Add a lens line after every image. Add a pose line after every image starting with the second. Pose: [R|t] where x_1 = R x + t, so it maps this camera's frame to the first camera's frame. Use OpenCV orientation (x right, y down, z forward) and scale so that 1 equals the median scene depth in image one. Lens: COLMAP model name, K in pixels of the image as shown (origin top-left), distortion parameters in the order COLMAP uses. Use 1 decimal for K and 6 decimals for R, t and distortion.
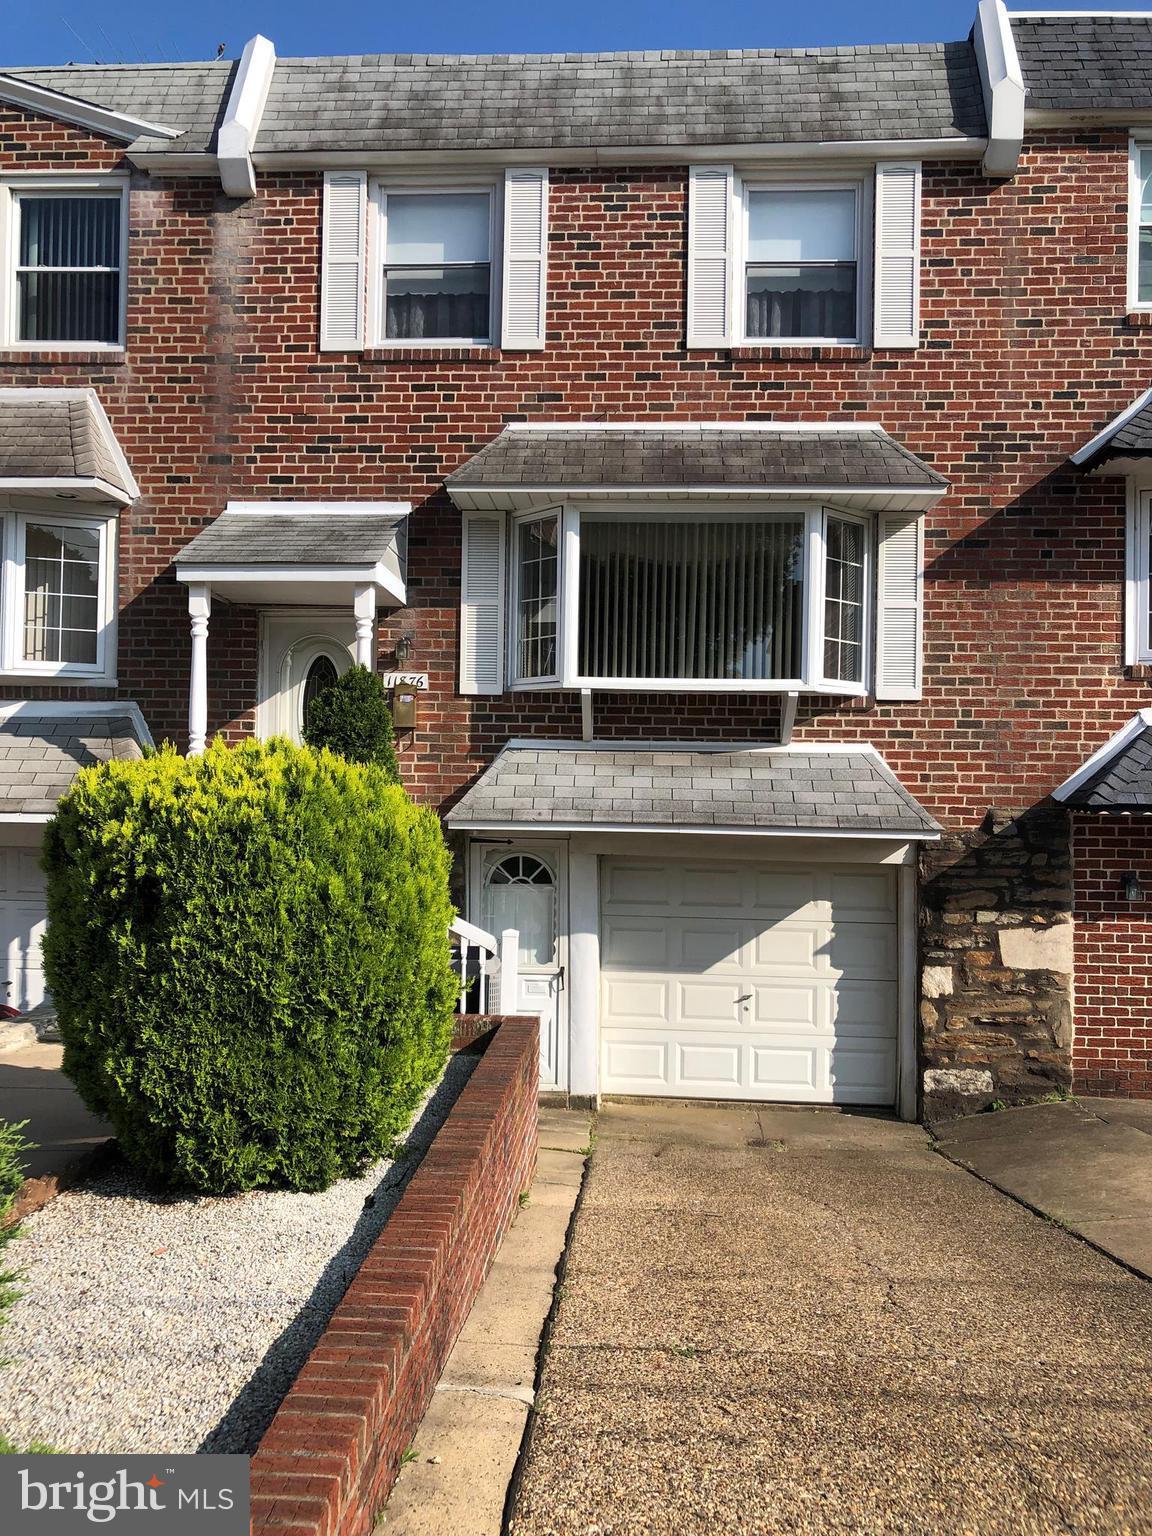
lens RADIAL K [[1262.1, 0, 600.7], [0, 1262.1, 786.6], [0, 0, 1]] dist [0.027542, -0.049031]
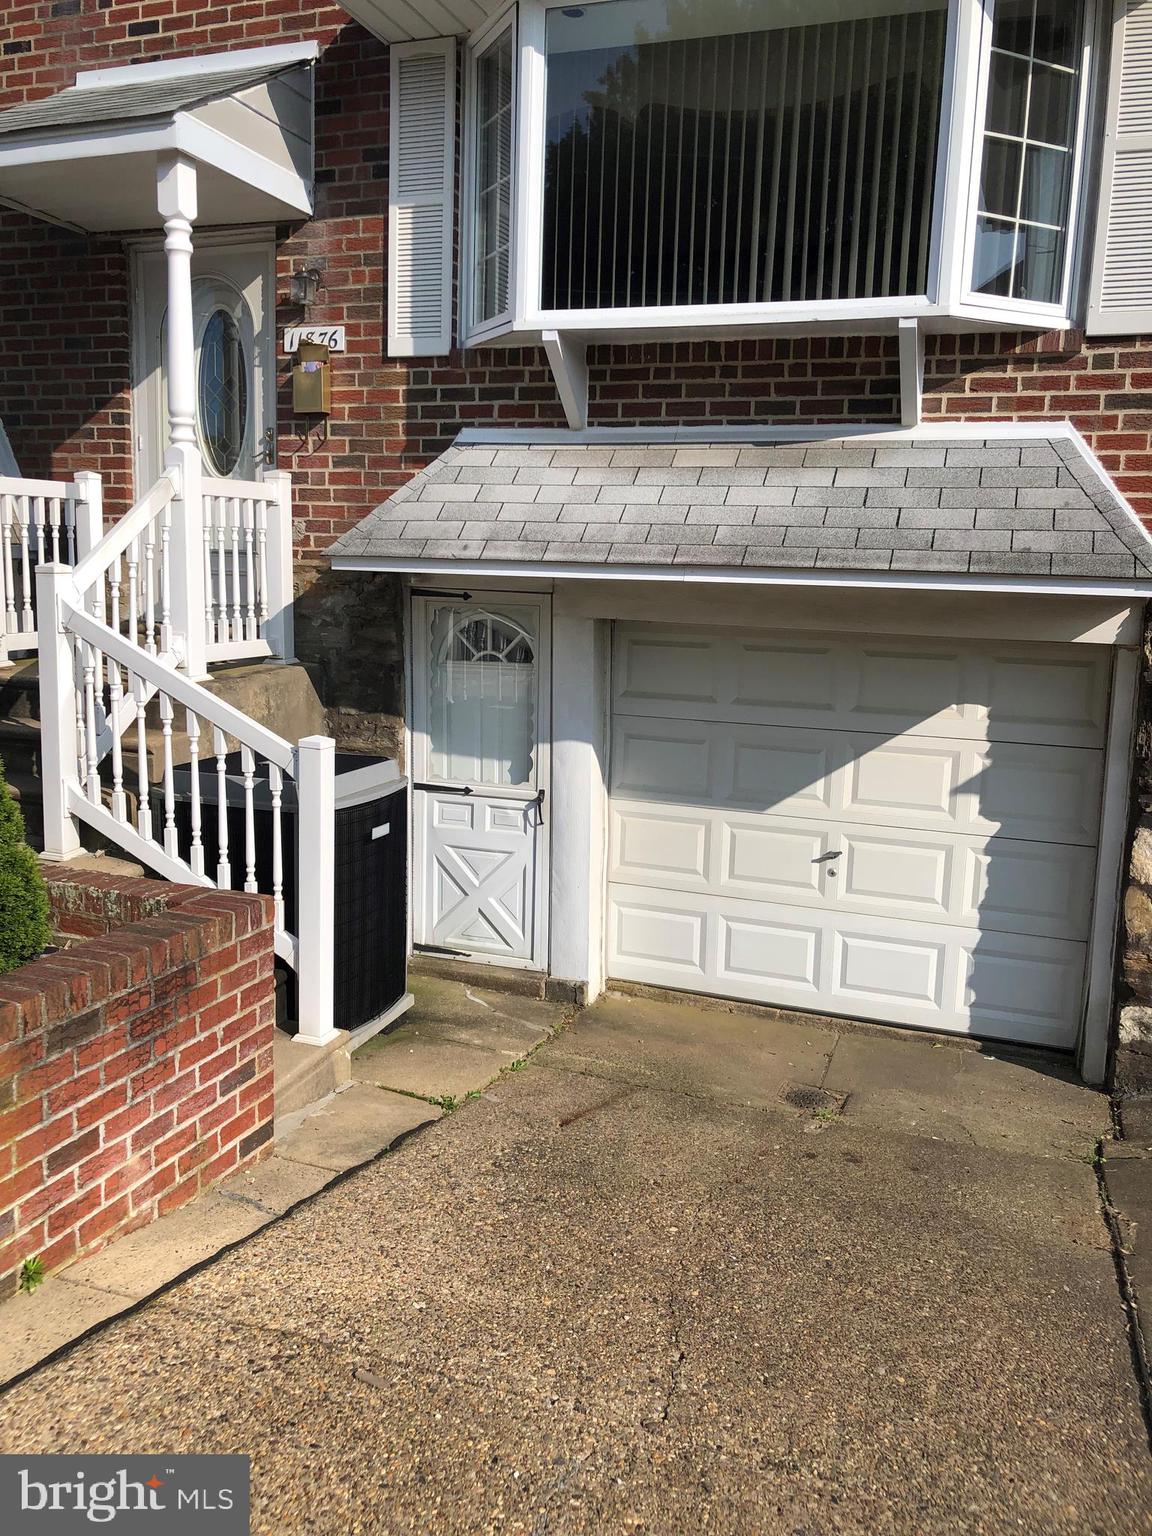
lens RADIAL K [[1262.1, 0, 578.2], [0, 1262.1, 785.4], [0, 0, 1]] dist [0.027542, -0.049031]
pose [[0.953774, 0.060982, -0.294273, 0.179780], [-0.009013, 0.984559, 0.174819, 0.026711], [0.300390, -0.164086, 0.939597, 0.394279]]
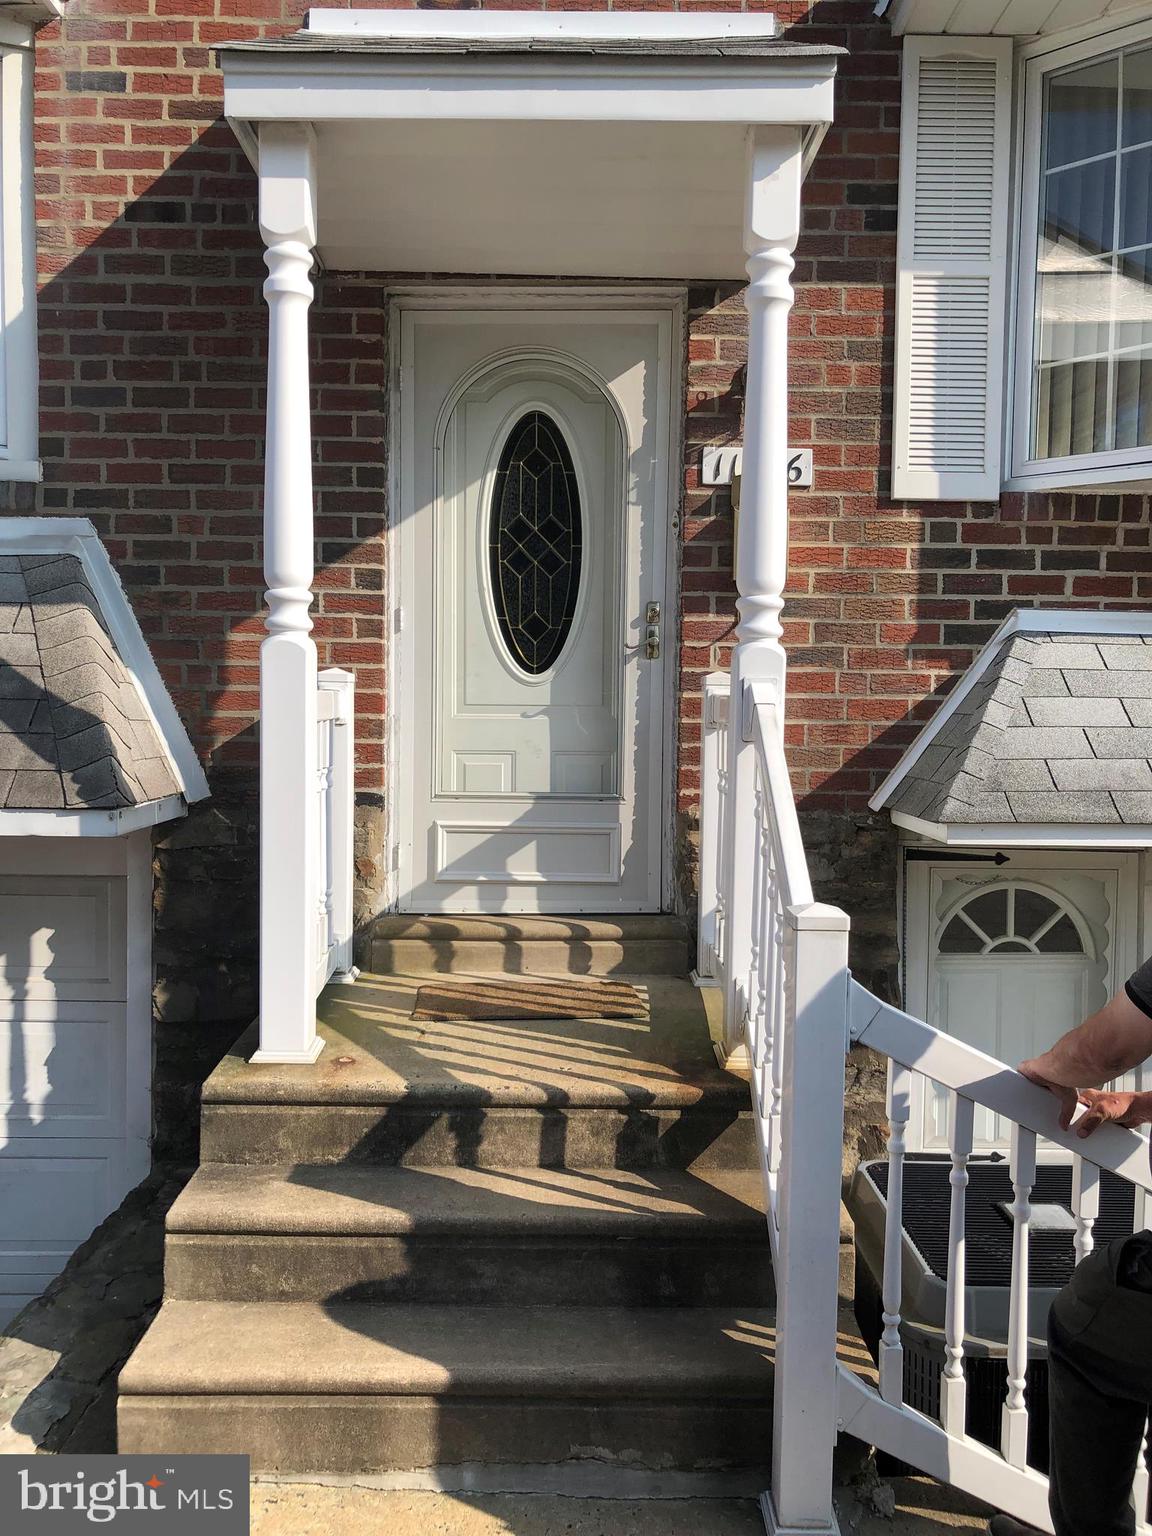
lens RADIAL K [[1262.1, 0, 561.1], [0, 1262.1, 792.4], [0, 0, 1]] dist [0.027542, -0.049031]
pose [[0.998868, -0.005366, 0.047269, -0.238696], [0.001549, 0.996760, 0.080421, -0.011792], [-0.047547, -0.080256, 0.995640, 0.589160]]
